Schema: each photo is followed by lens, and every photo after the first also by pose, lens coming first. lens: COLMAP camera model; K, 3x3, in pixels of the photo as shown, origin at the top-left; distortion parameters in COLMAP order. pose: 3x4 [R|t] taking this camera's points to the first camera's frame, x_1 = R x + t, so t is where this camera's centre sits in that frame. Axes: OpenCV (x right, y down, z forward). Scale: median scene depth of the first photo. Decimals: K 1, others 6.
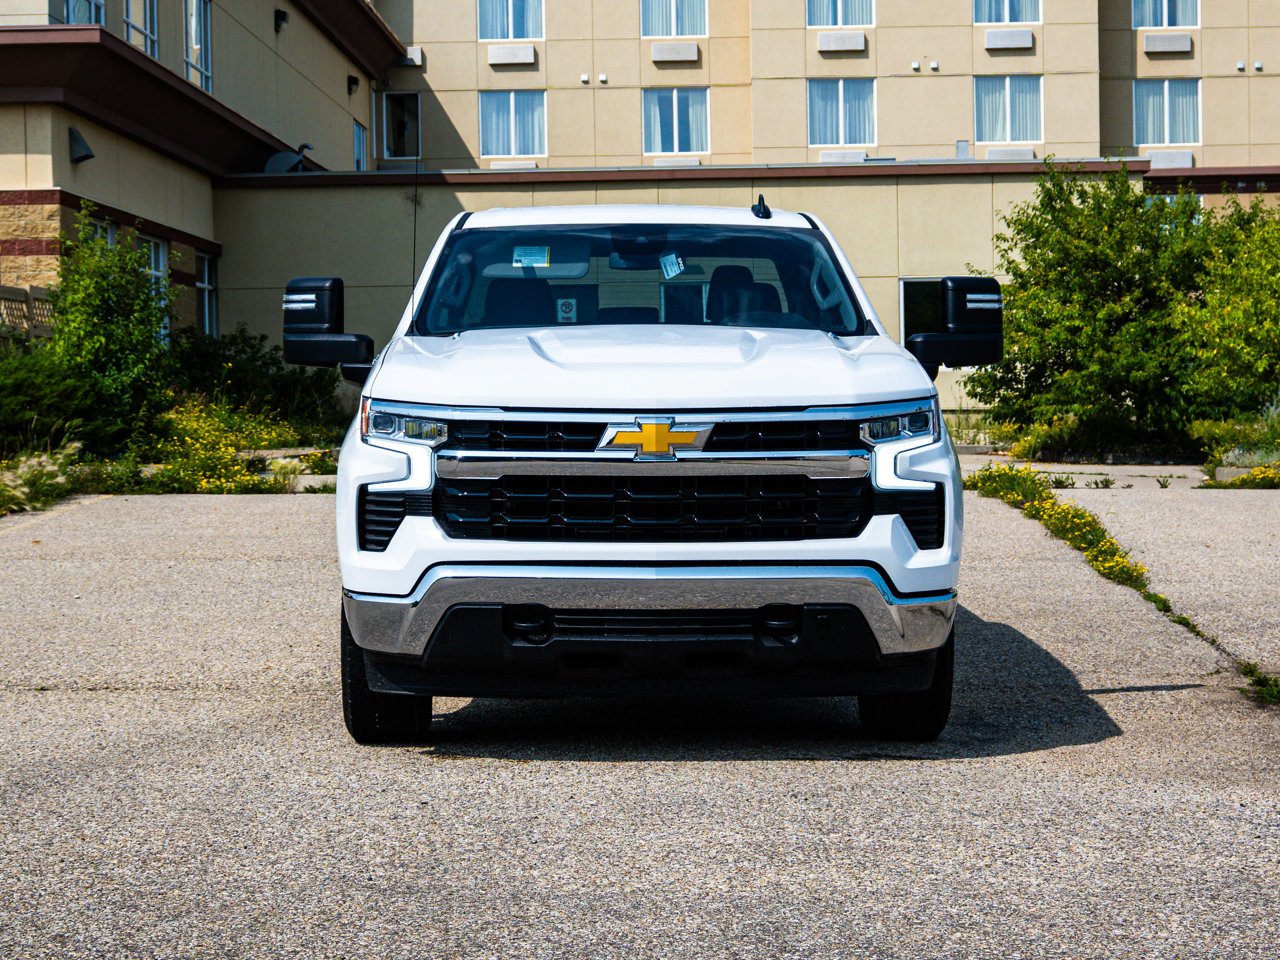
lens RADIAL K [[2818.1, 0, 640.0], [0, 2818.1, 480.0], [0, 0, 1]] dist [-0.315274, 2.097975]
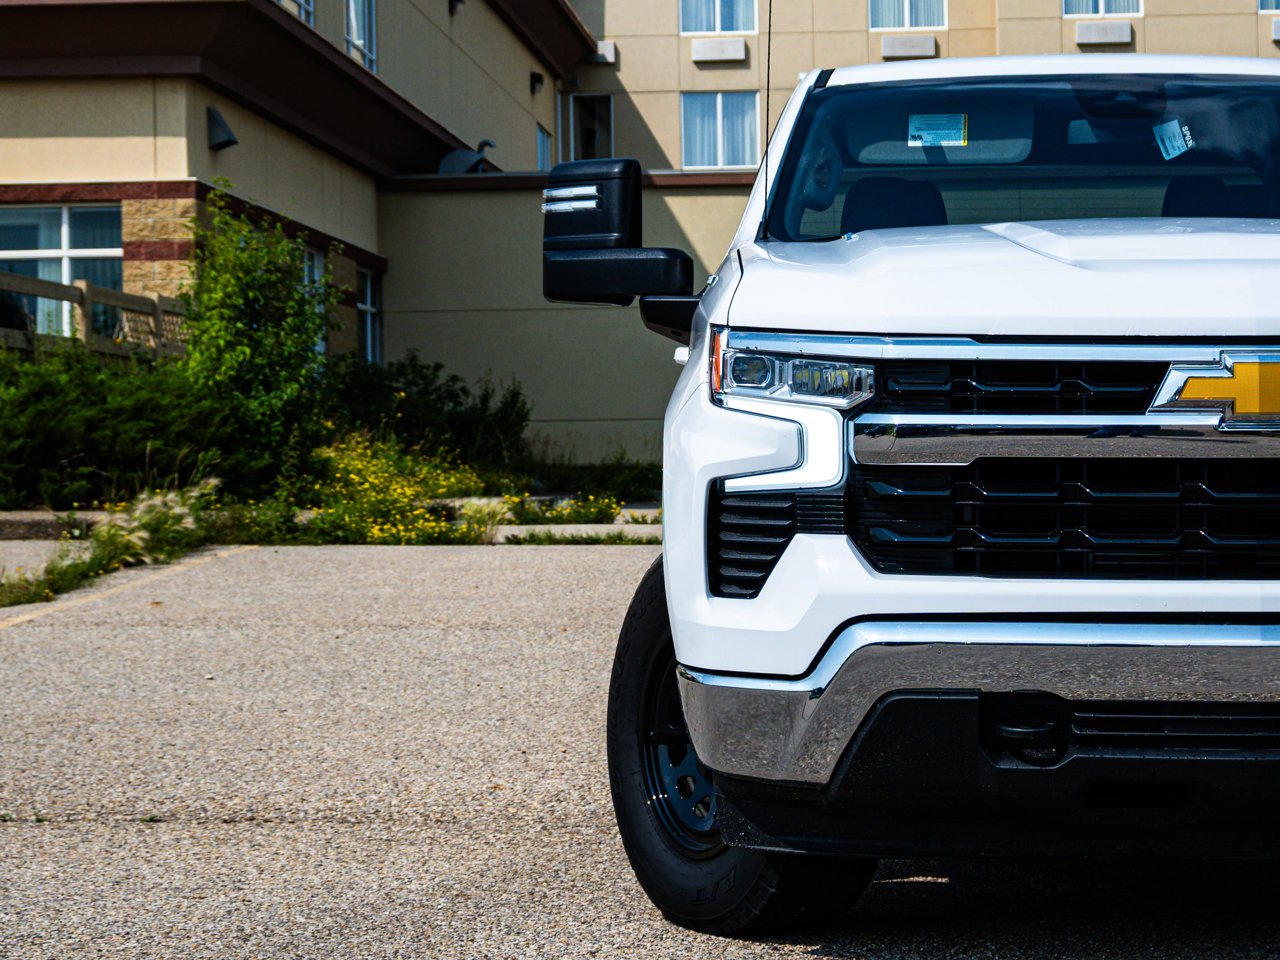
lens RADIAL K [[3053.9, 0, 642.5], [0, 3053.9, 341.9], [0, 0, 1]] dist [-0.181838, 0.972370]
pose [[0.998210, -0.001766, -0.059779, -0.034620], [-0.002355, 0.997628, -0.068796, 0.007395], [0.059758, 0.068813, 0.995838, 0.176370]]
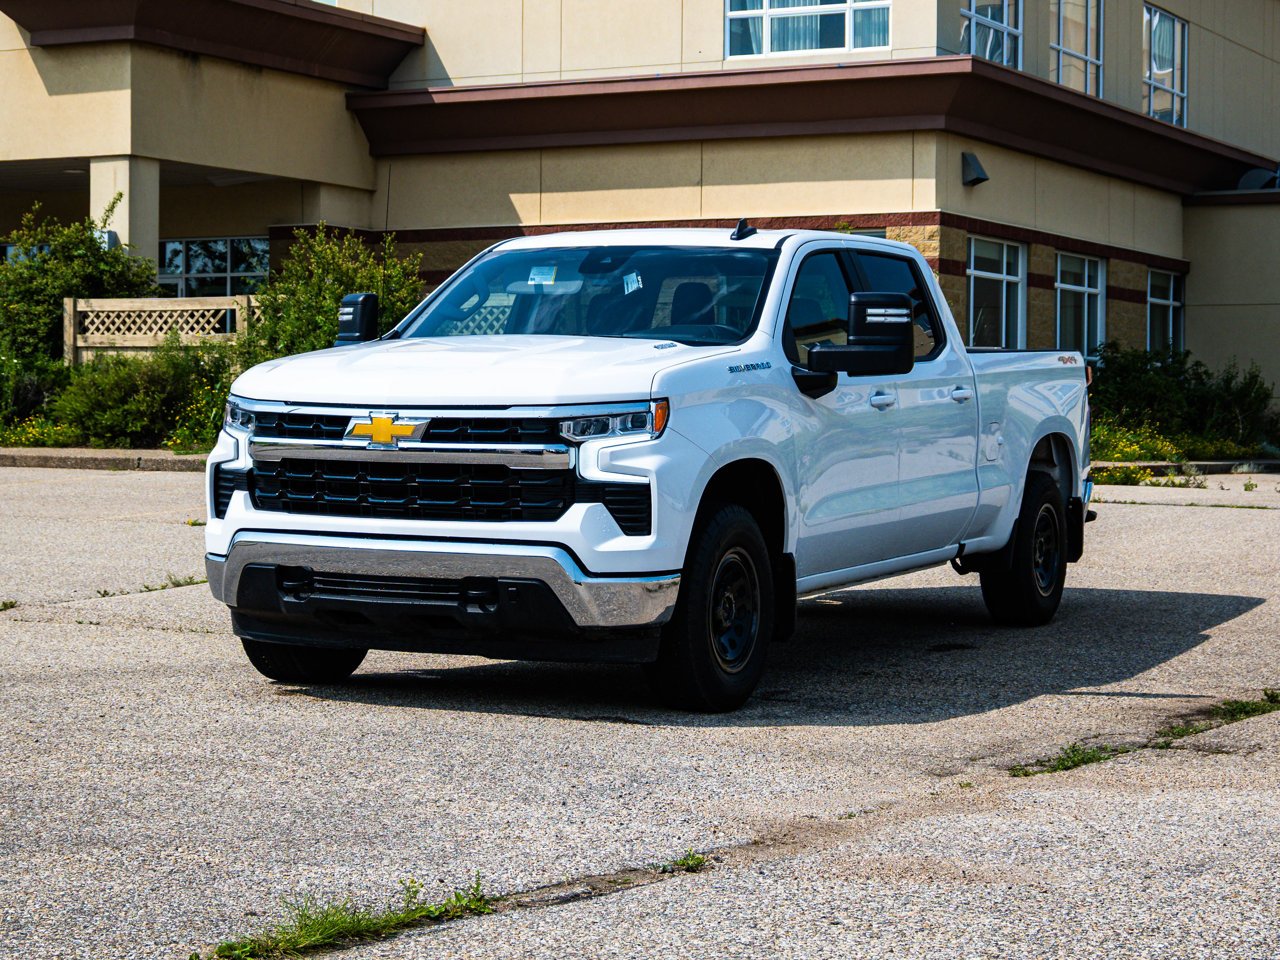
lens RADIAL K [[2770.5, 0, 640.0], [0, 2770.5, 480.0], [0, 0, 1]] dist [0.037837, 0.478534]
pose [[0.886271, 0.031069, -0.462125, 0.278294], [-0.033800, 0.999426, 0.002370, -0.000121], [0.461933, 0.013519, 0.886812, 0.010899]]
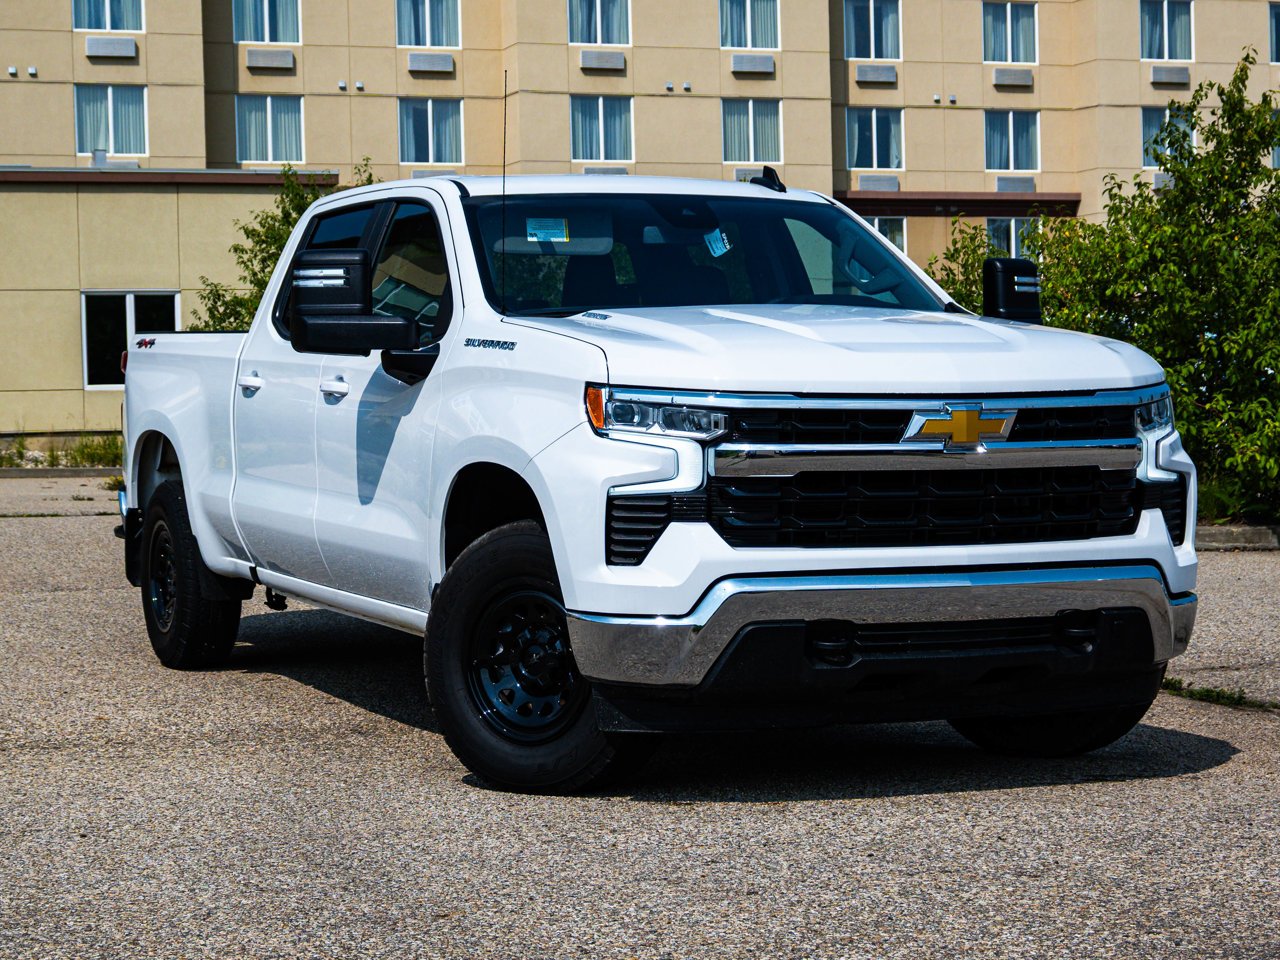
lens RADIAL K [[2770.5, 0, 640.0], [0, 2770.5, 480.0], [0, 0, 1]] dist [0.037837, 0.478534]
pose [[0.924446, -0.016734, 0.380946, -0.183975], [0.020115, 0.999786, -0.004893, 0.001749], [-0.380783, 0.012186, 0.924584, 0.103043]]
